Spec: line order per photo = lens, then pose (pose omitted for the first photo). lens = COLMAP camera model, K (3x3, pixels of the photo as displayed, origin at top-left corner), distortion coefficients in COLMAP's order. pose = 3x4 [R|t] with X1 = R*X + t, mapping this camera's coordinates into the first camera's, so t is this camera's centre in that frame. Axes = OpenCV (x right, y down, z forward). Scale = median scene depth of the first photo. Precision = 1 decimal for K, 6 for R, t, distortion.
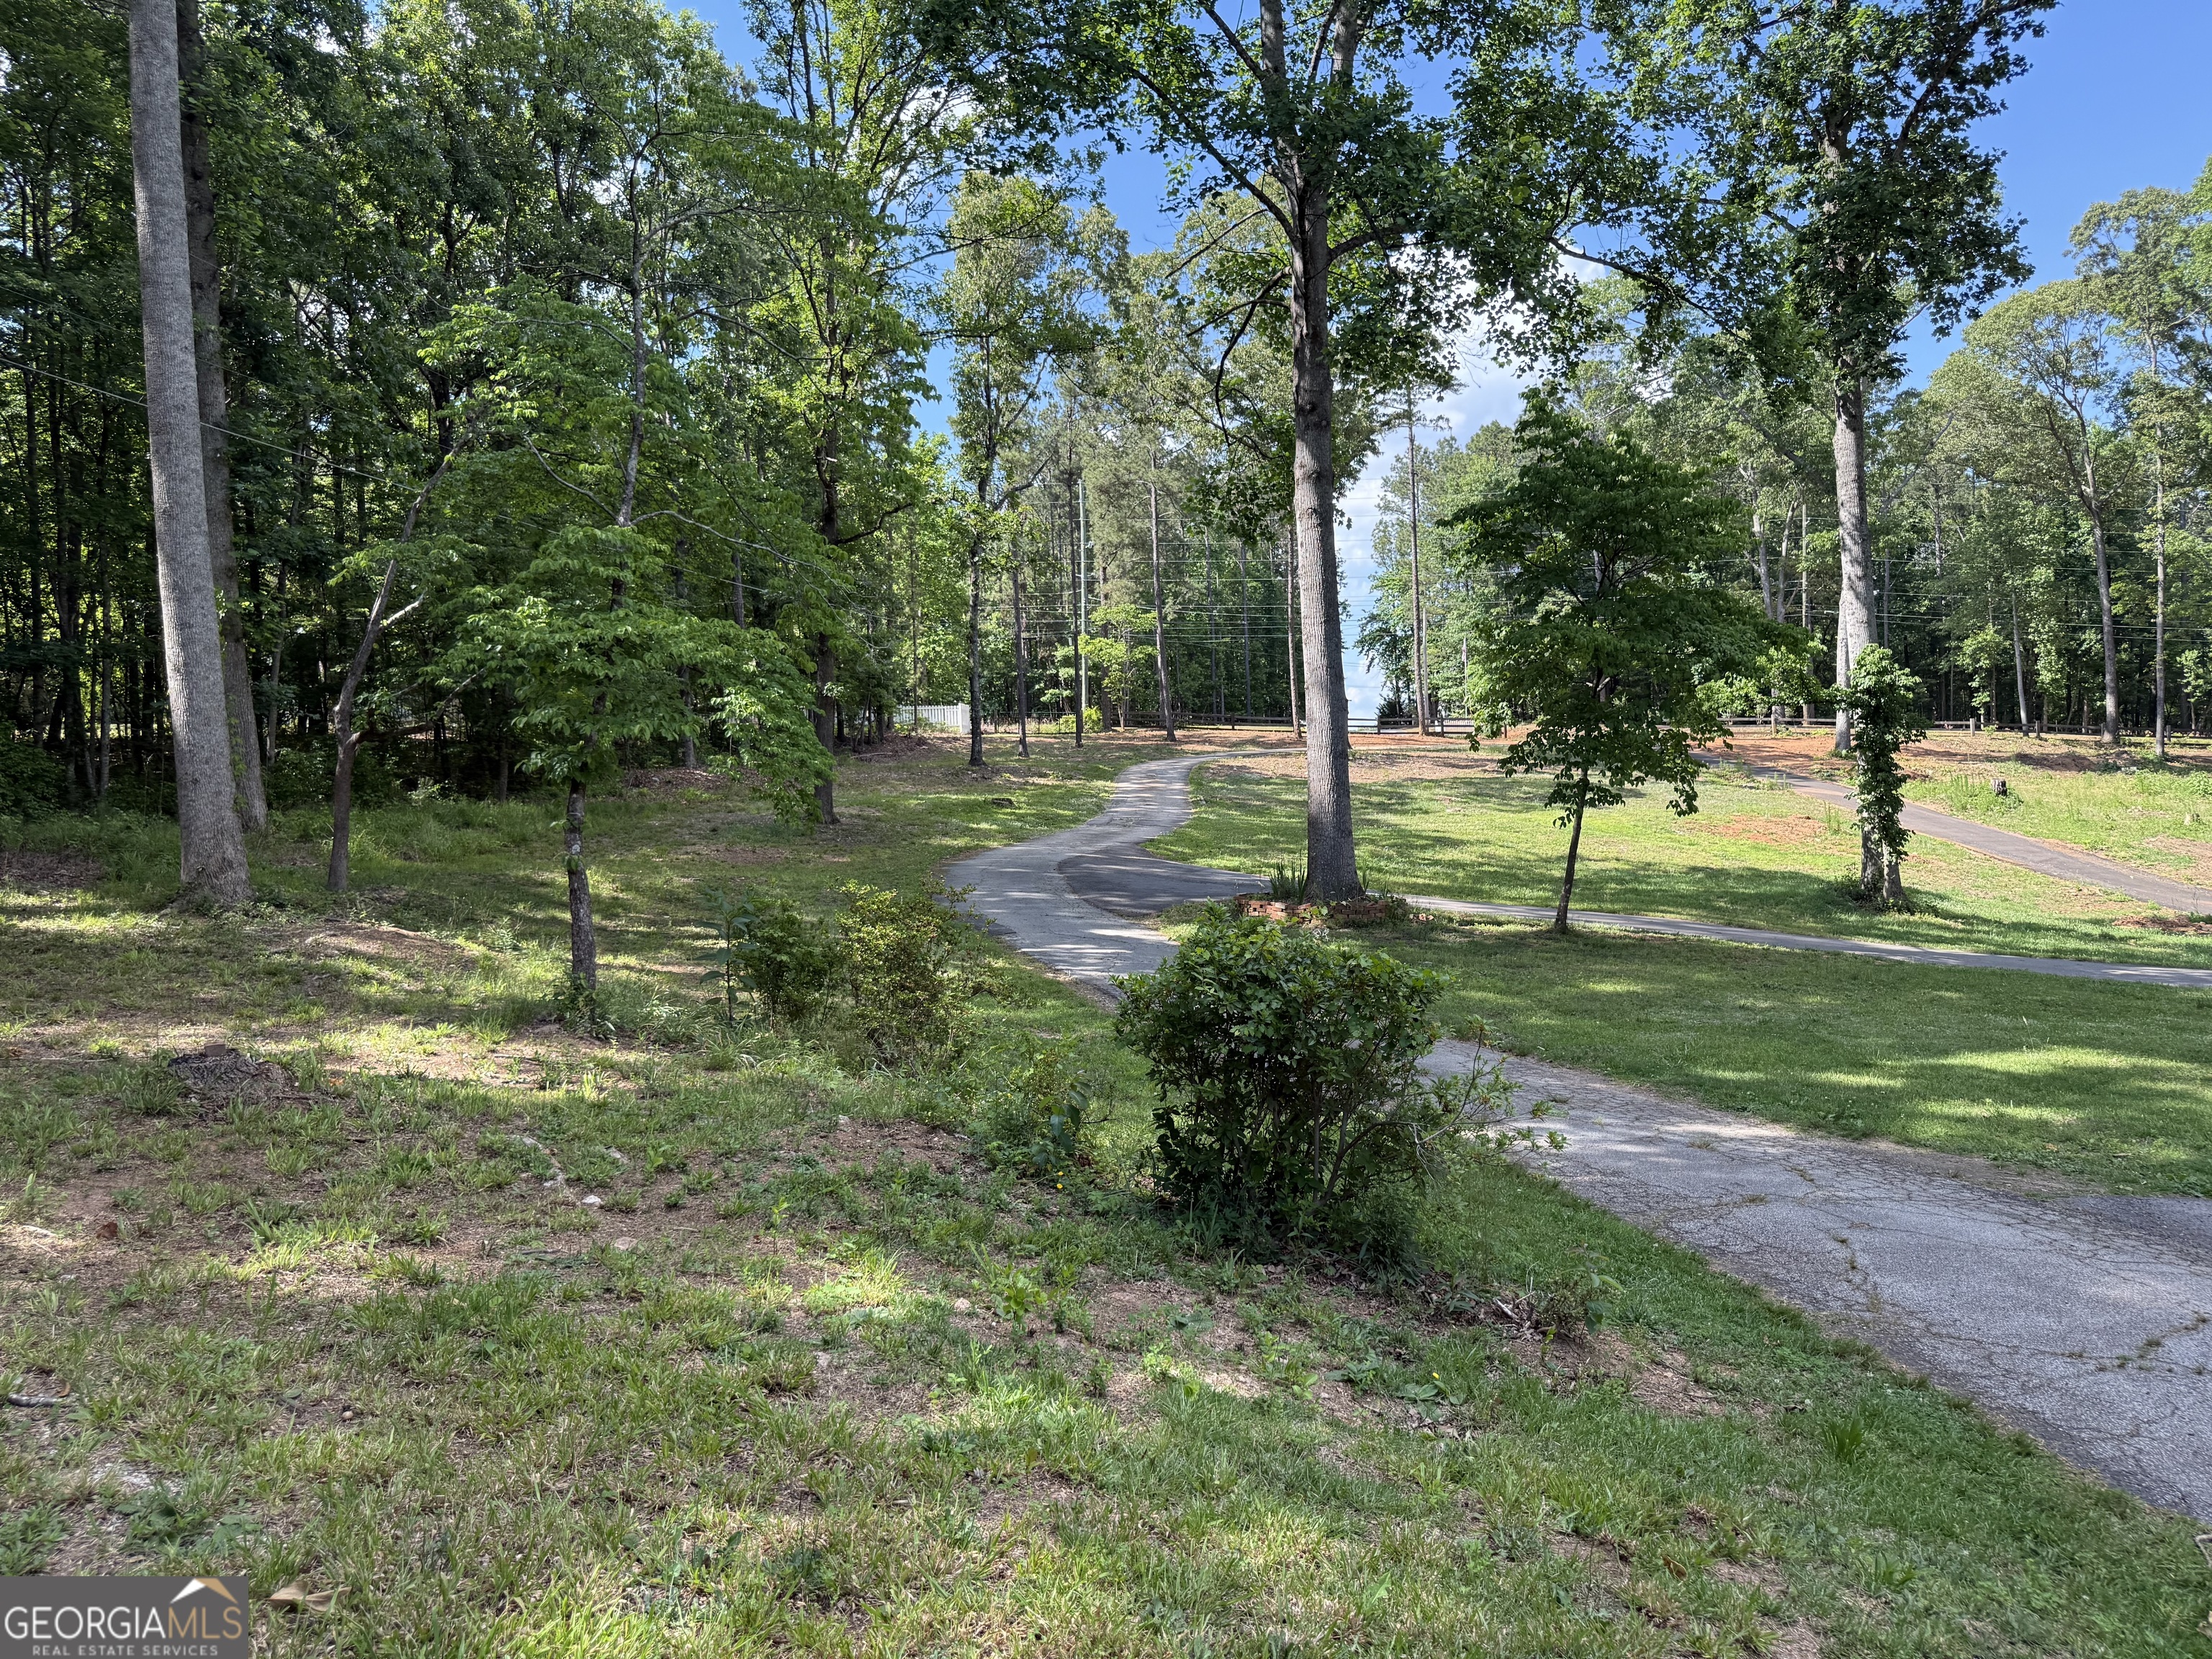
lens RADIAL K [[1549.8, 0, 1102.2], [0, 1549.8, 881.9], [0, 0, 1]] dist [-0.001093, -0.016461]
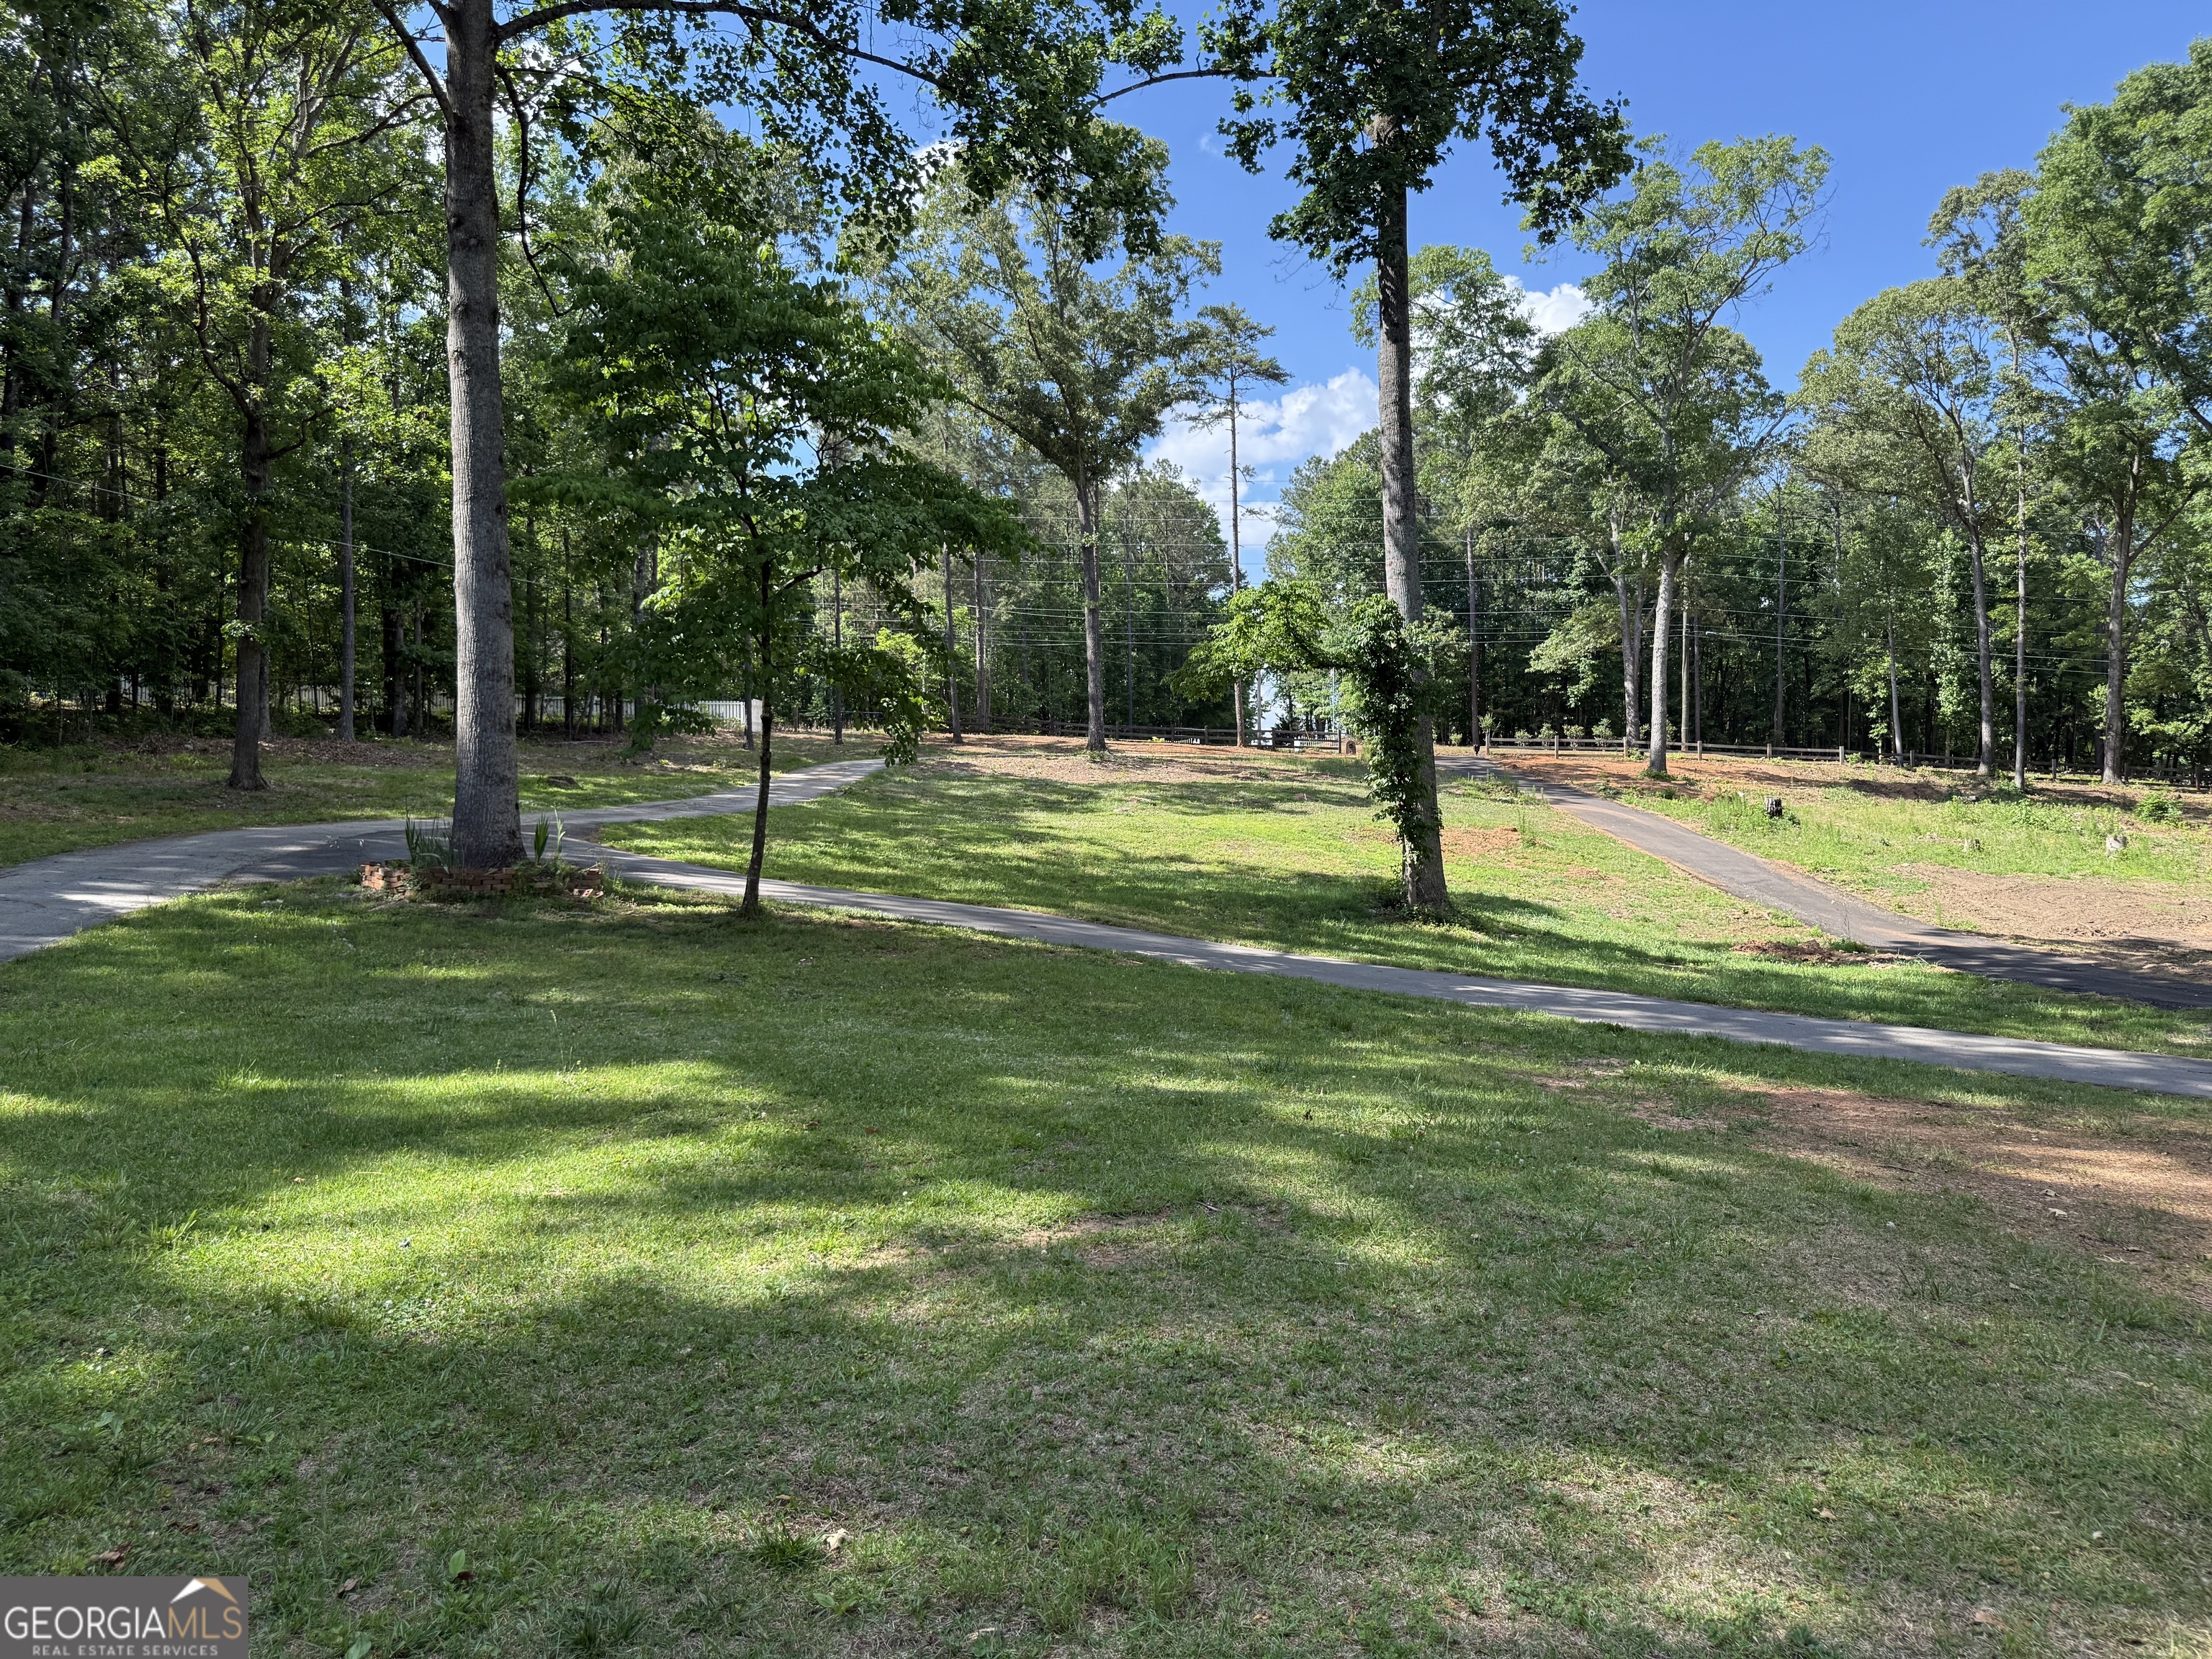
lens RADIAL K [[1548.1, 0, 1084.2], [0, 1548.1, 827.3], [0, 0, 1]] dist [-0.000458, -0.005349]
pose [[0.999219, 0.031860, -0.023378, 0.159050], [-0.033077, 0.998012, -0.053641, 0.008329], [0.021623, 0.054373, 0.998287, 0.084561]]
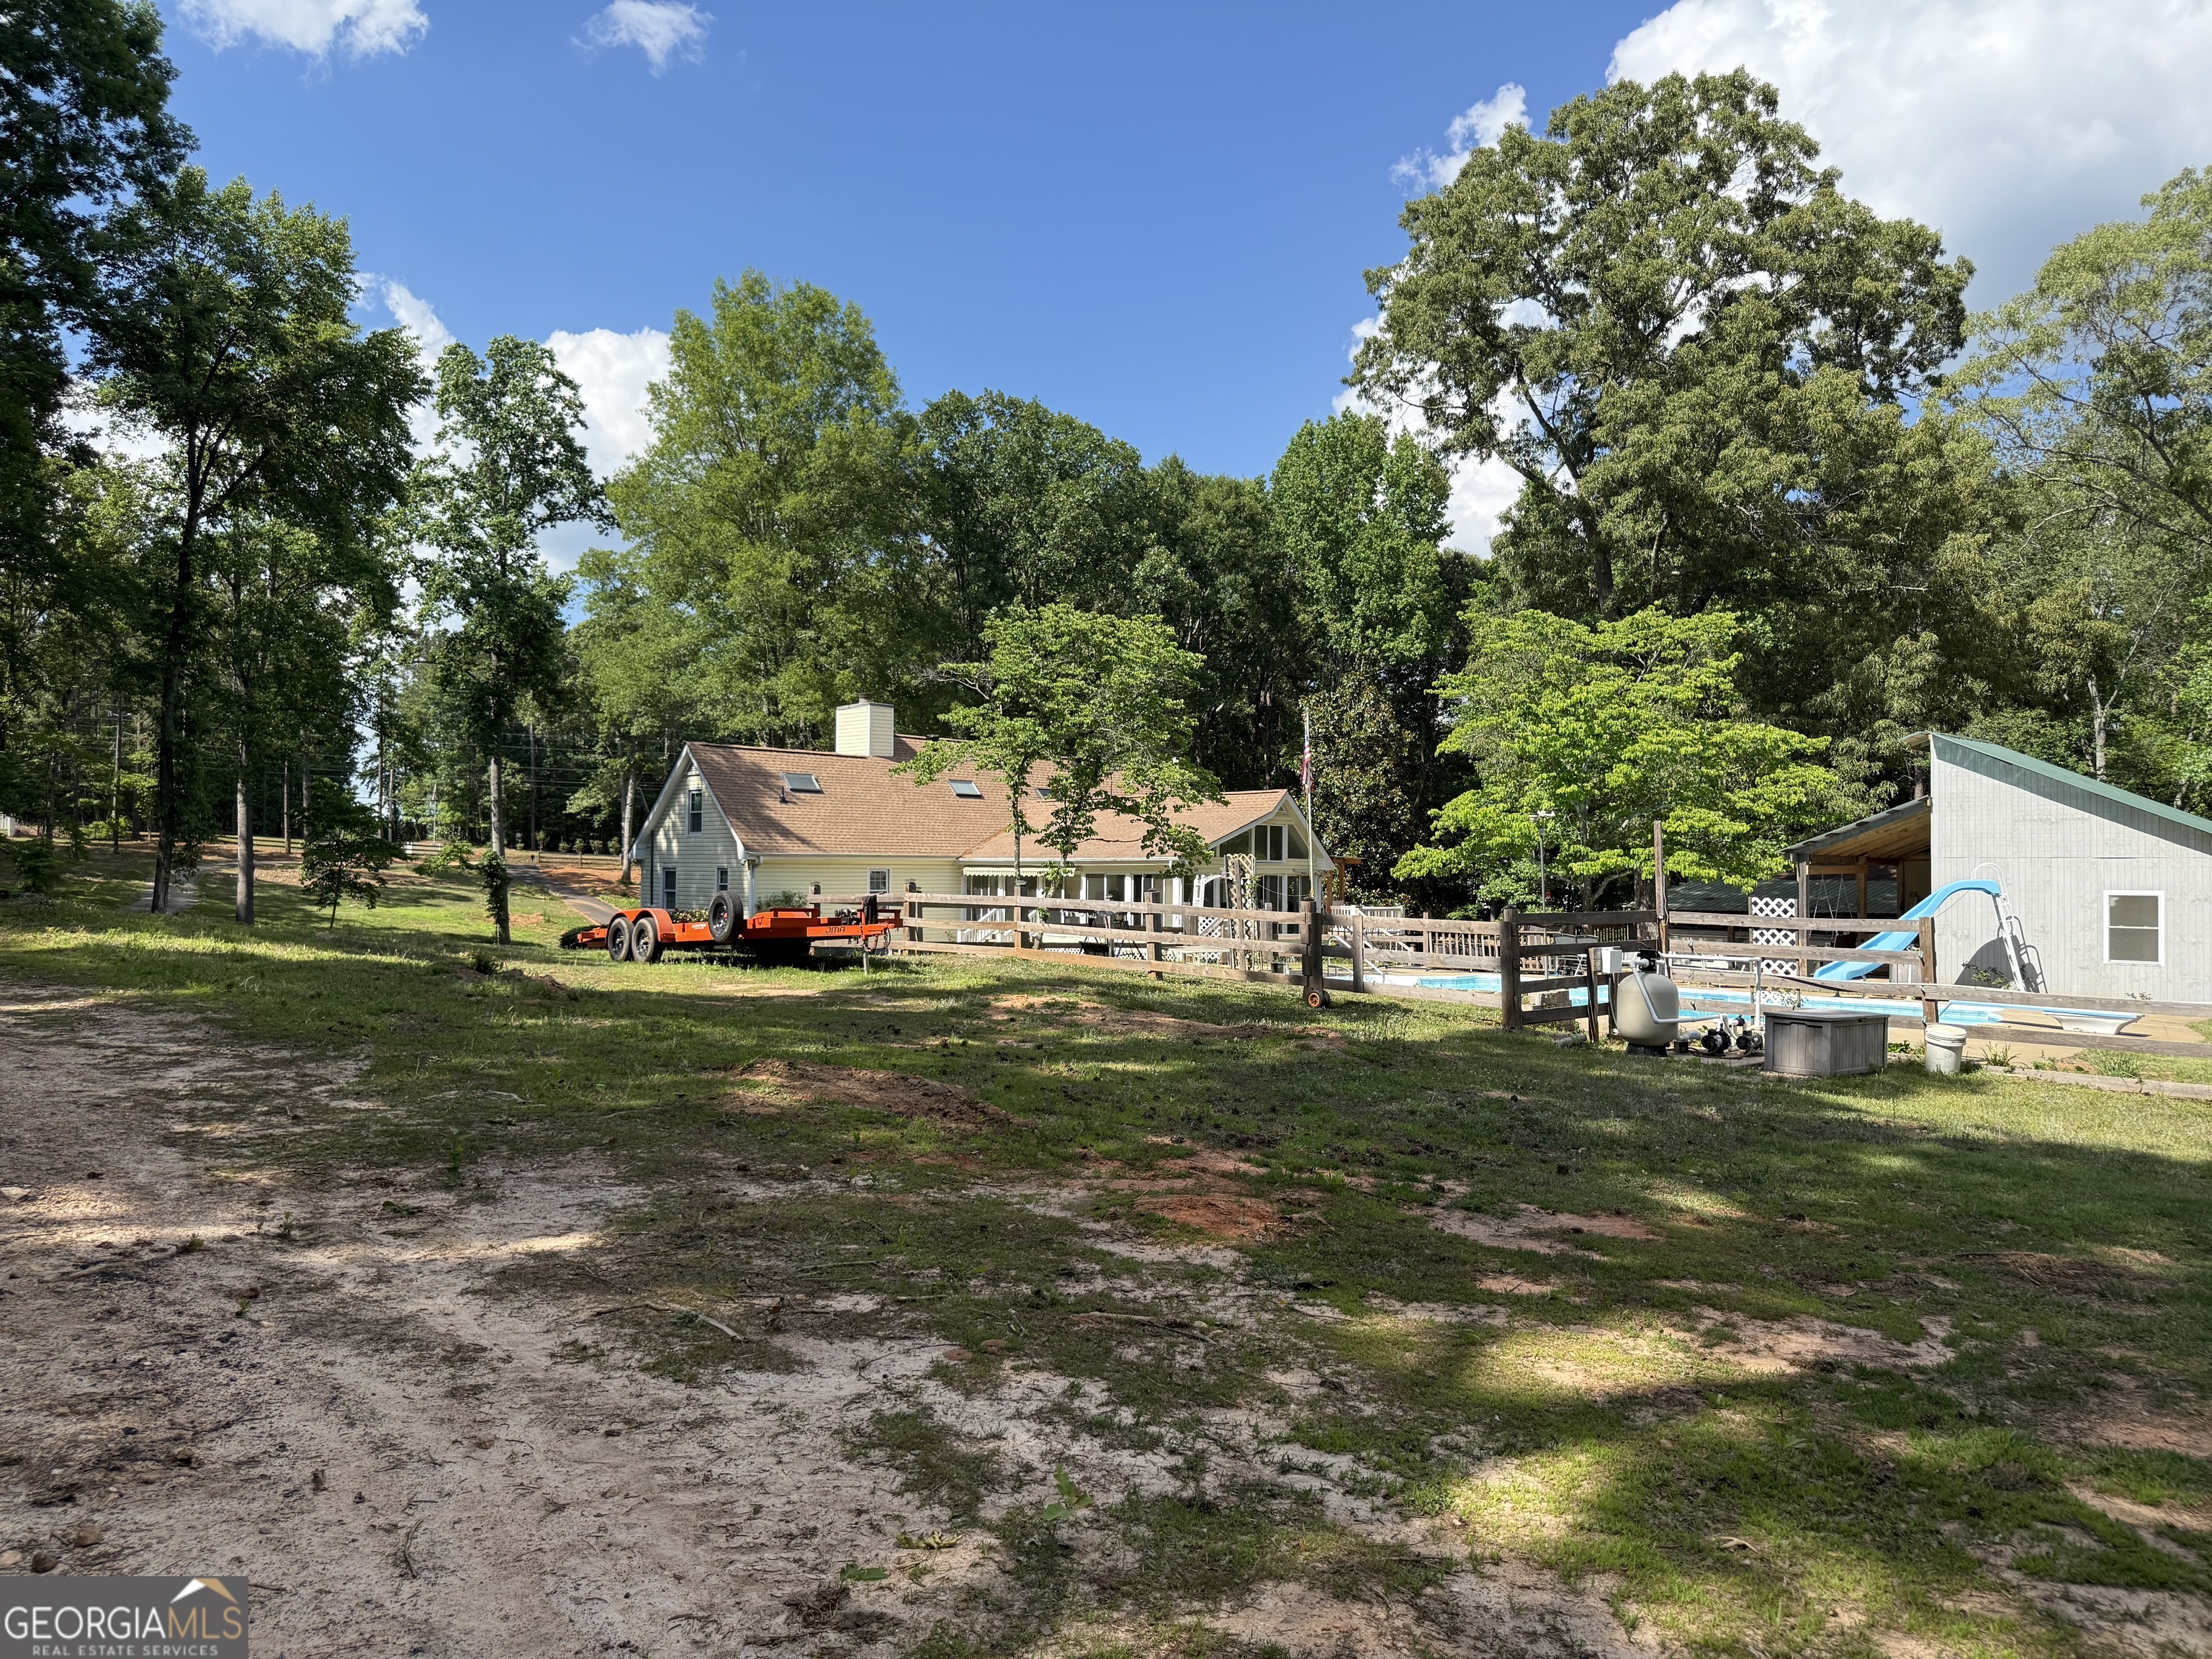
lens RADIAL K [[1565.0, 0, 1141.4], [0, 1565.0, 822.8], [0, 0, 1]] dist [0.029906, -0.067638]
pose [[0.831214, 0.062610, 0.552416, -0.030373], [-0.007282, 0.994779, -0.101790, 0.030211], [-0.555905, 0.080586, 0.827331, -0.814696]]
